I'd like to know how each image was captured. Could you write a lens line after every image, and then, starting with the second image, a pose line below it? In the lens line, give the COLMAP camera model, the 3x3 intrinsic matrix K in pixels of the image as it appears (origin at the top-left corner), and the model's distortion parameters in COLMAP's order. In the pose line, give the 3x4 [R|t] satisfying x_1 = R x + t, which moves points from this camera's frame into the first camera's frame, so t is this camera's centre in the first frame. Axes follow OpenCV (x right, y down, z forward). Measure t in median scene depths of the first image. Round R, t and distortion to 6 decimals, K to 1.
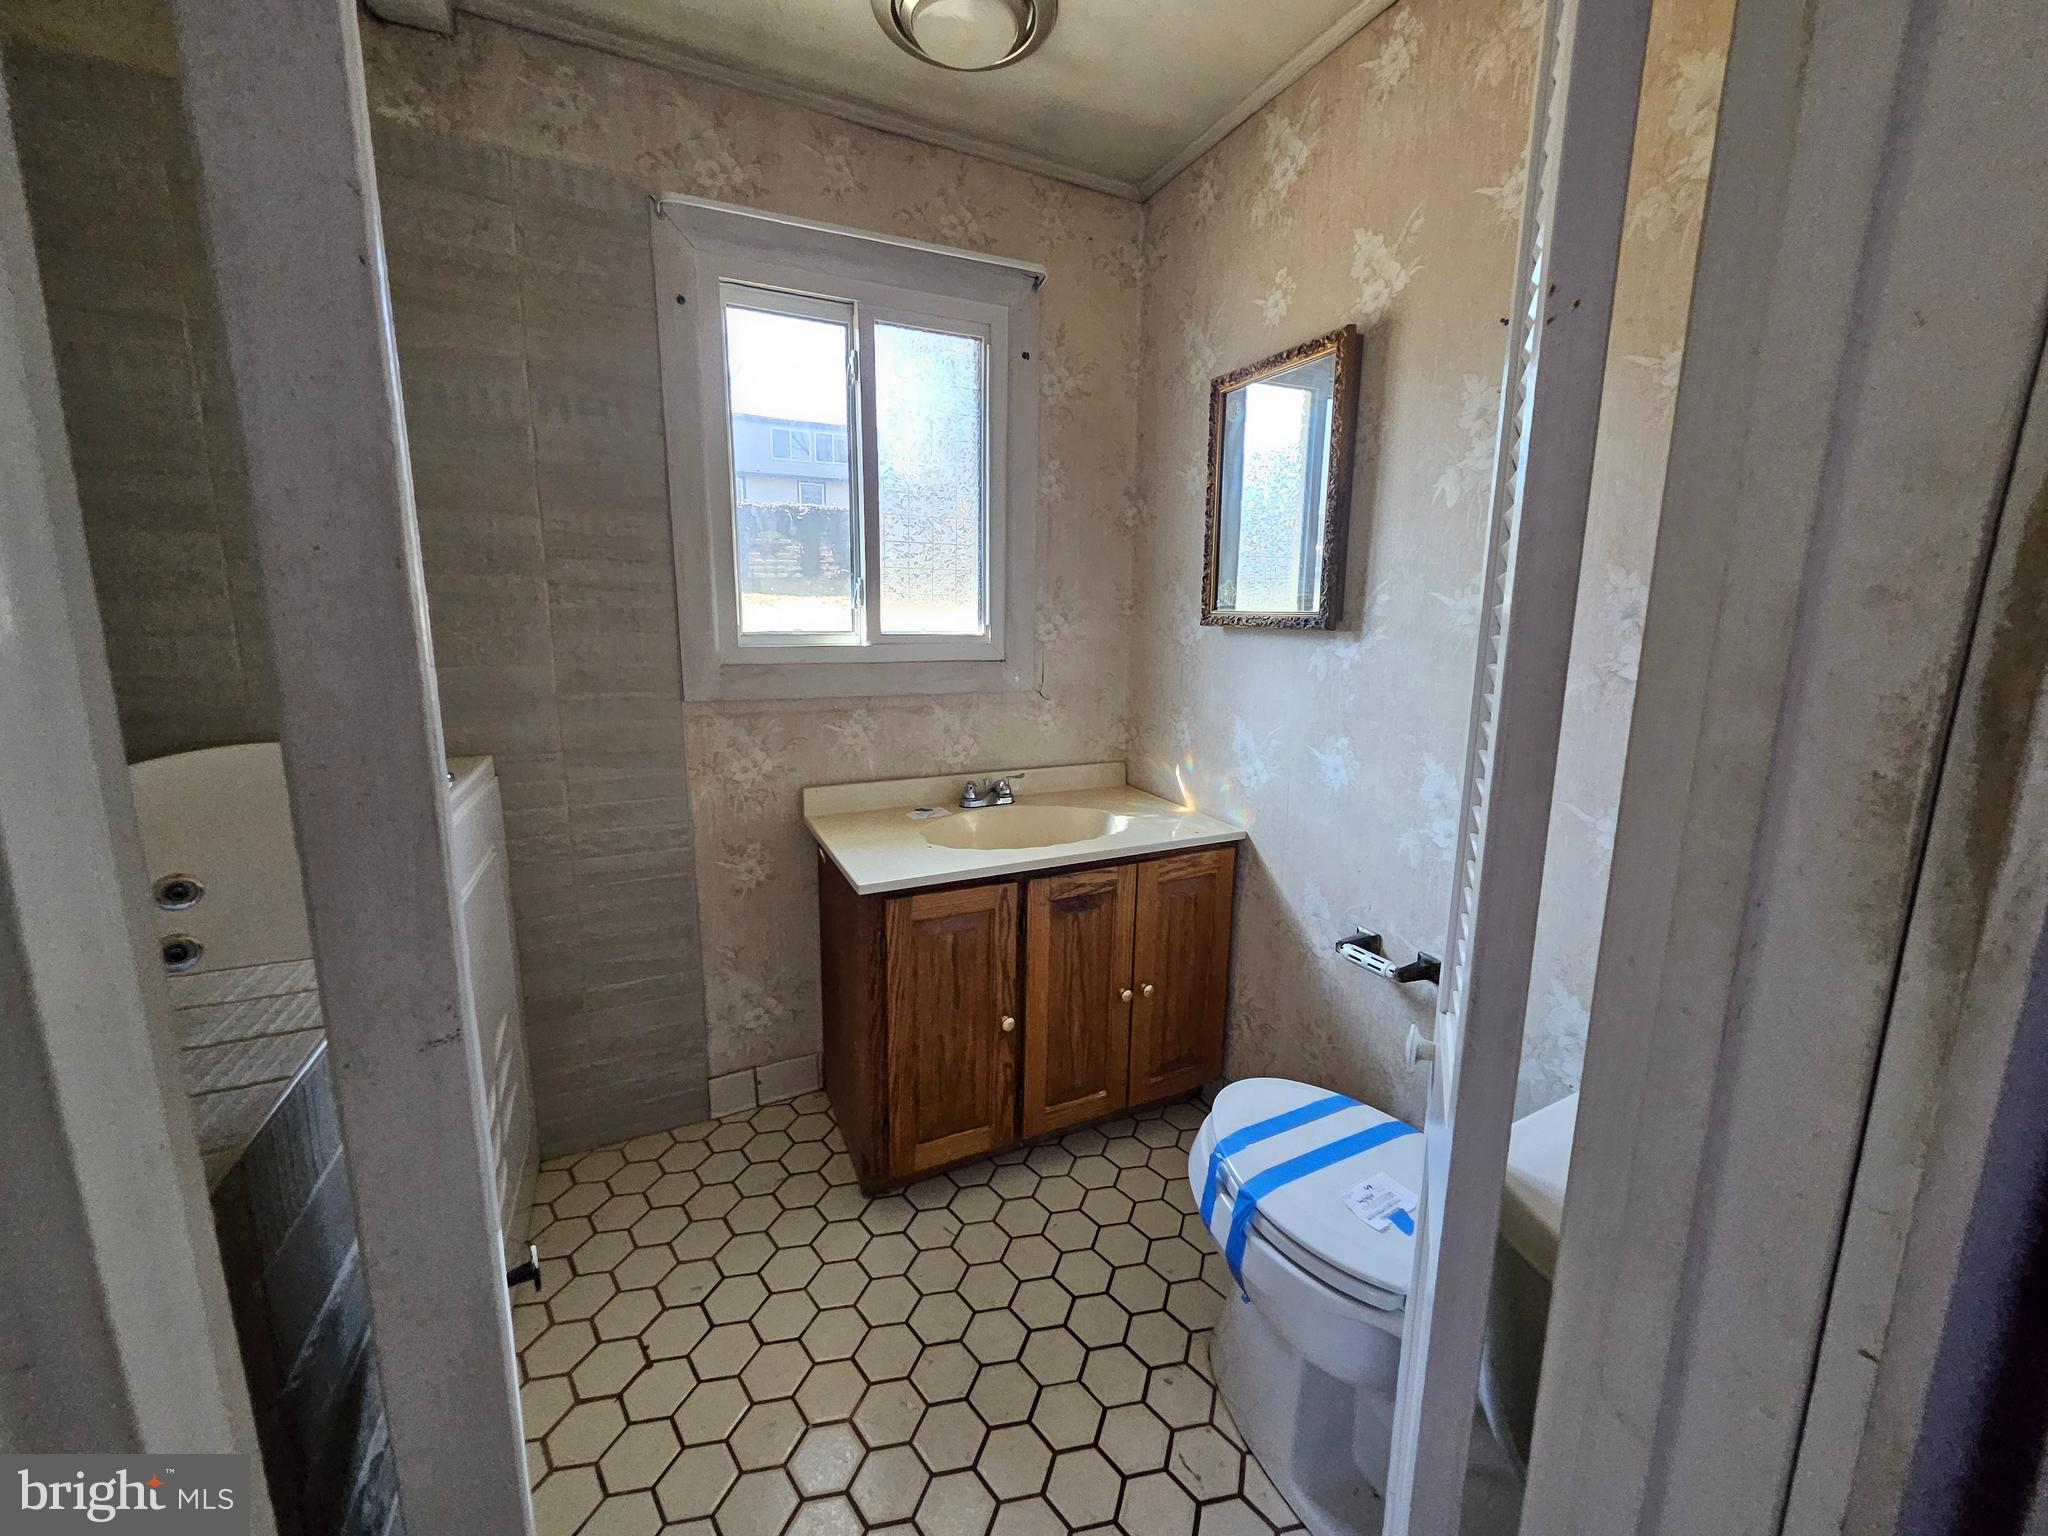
lens RADIAL K [[818.4, 0, 1033.1], [0, 818.4, 762.0], [0, 0, 1]] dist [-0.002190, 0.001319]
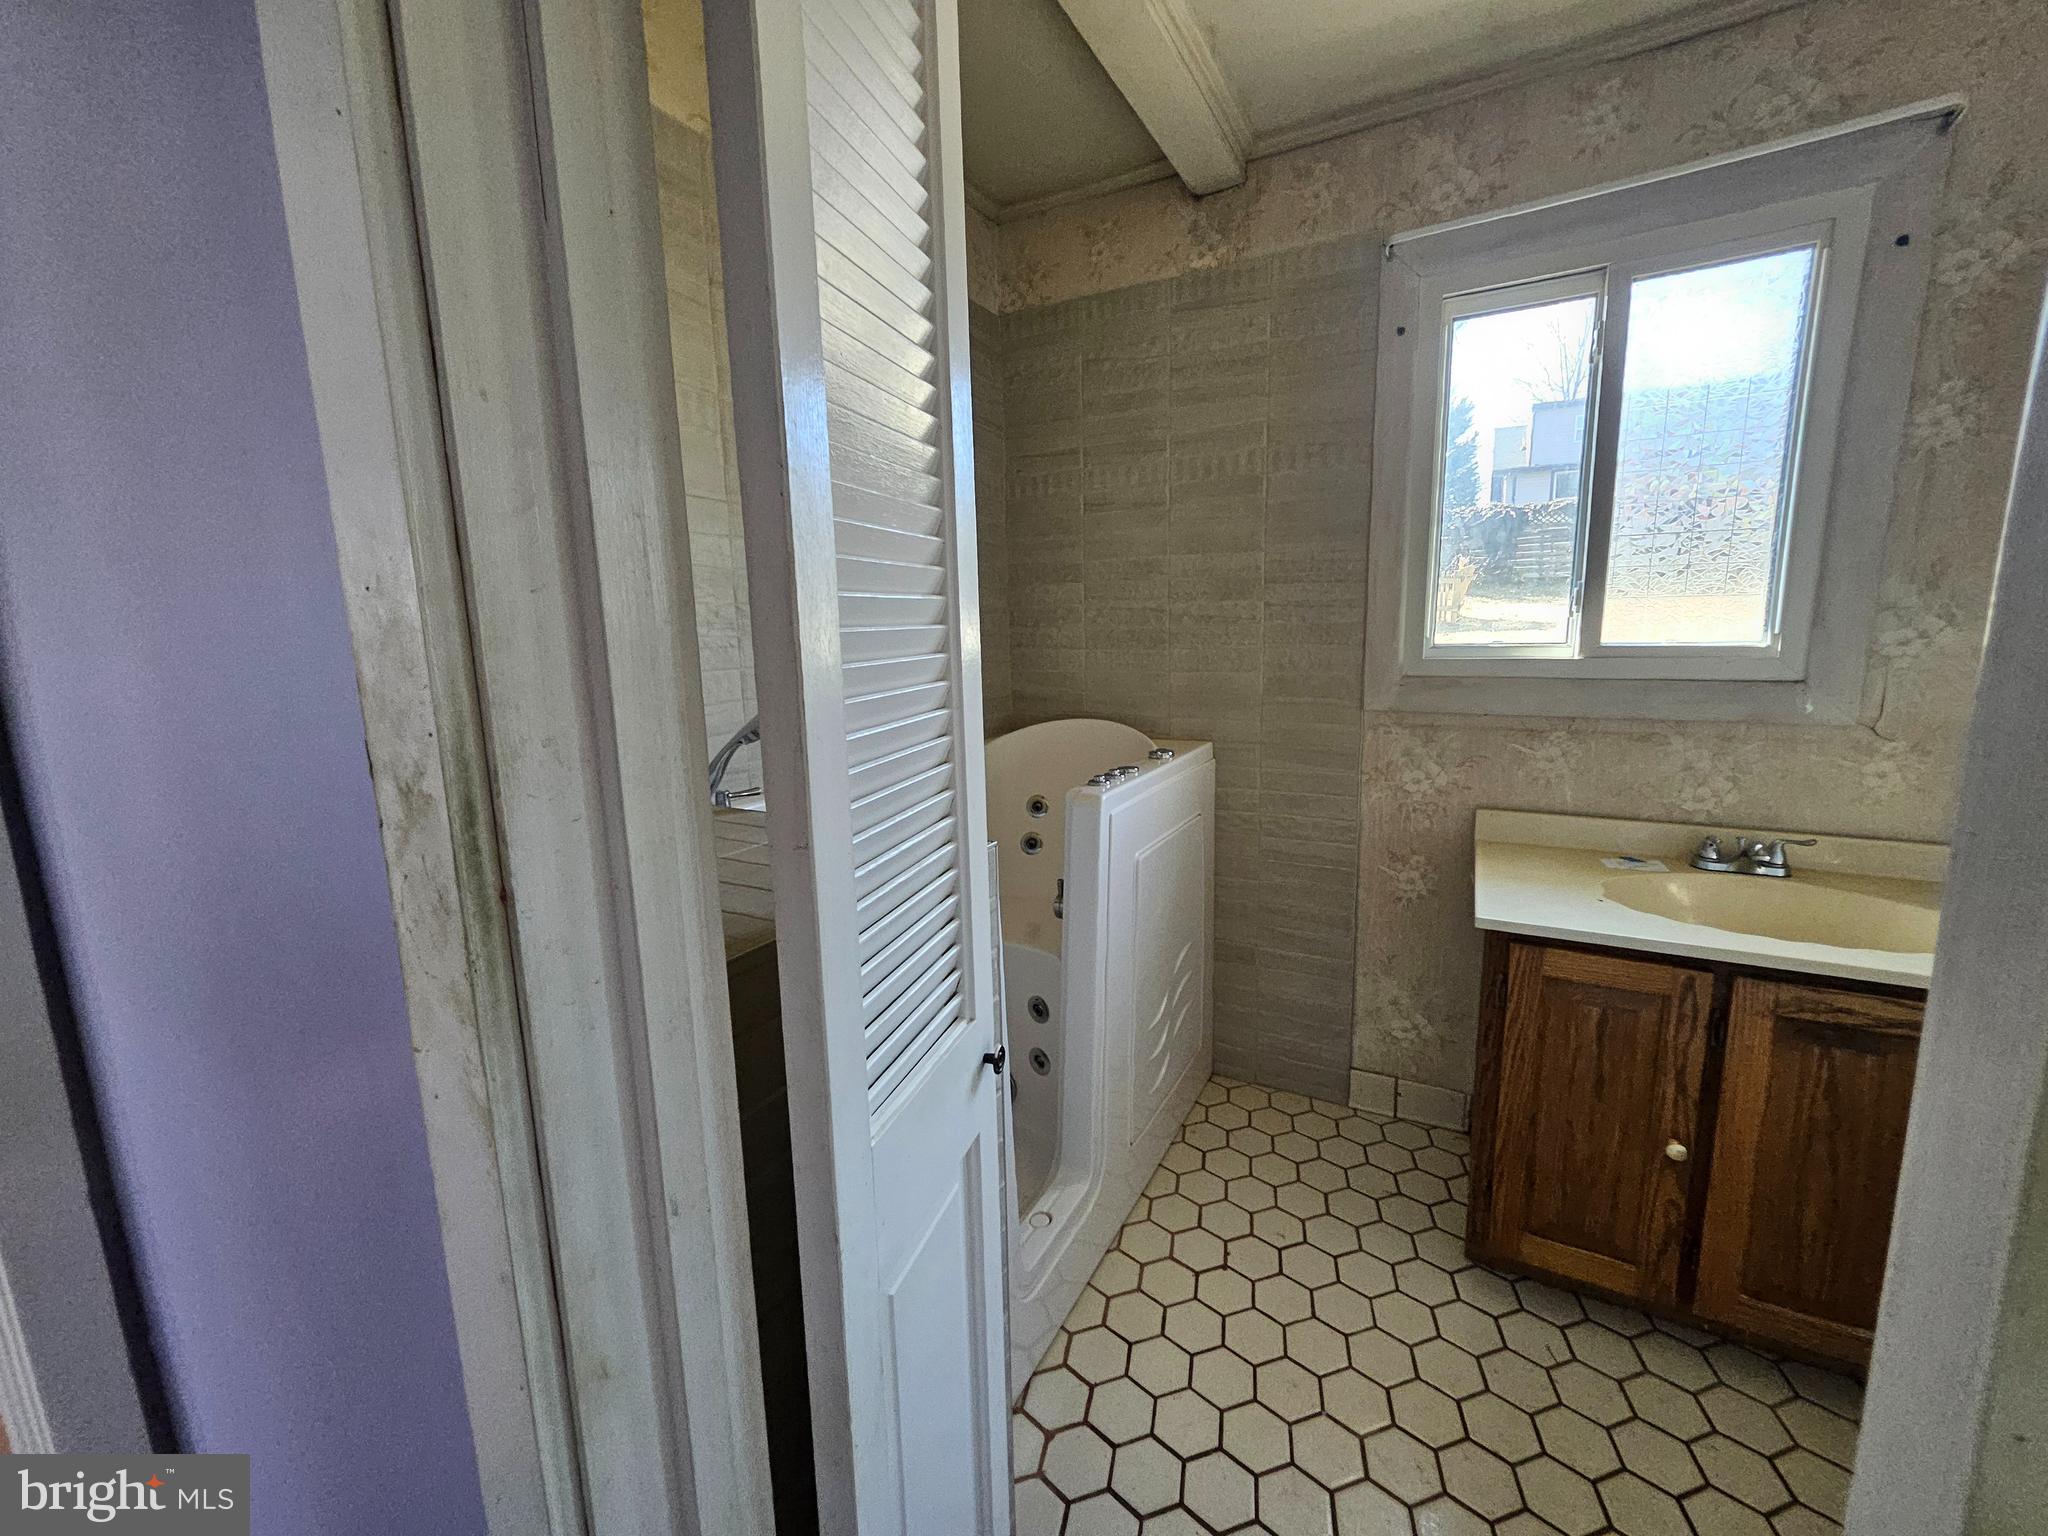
lens RADIAL K [[818.4, 0, 1030.4], [0, 818.4, 762.6], [0, 0, 1]] dist [-0.002190, 0.001319]
pose [[0.568960, 0.114554, -0.814348, 0.198373], [-0.121096, 0.991126, 0.054815, -0.010810], [0.813400, 0.067427, 0.577783, 0.033020]]
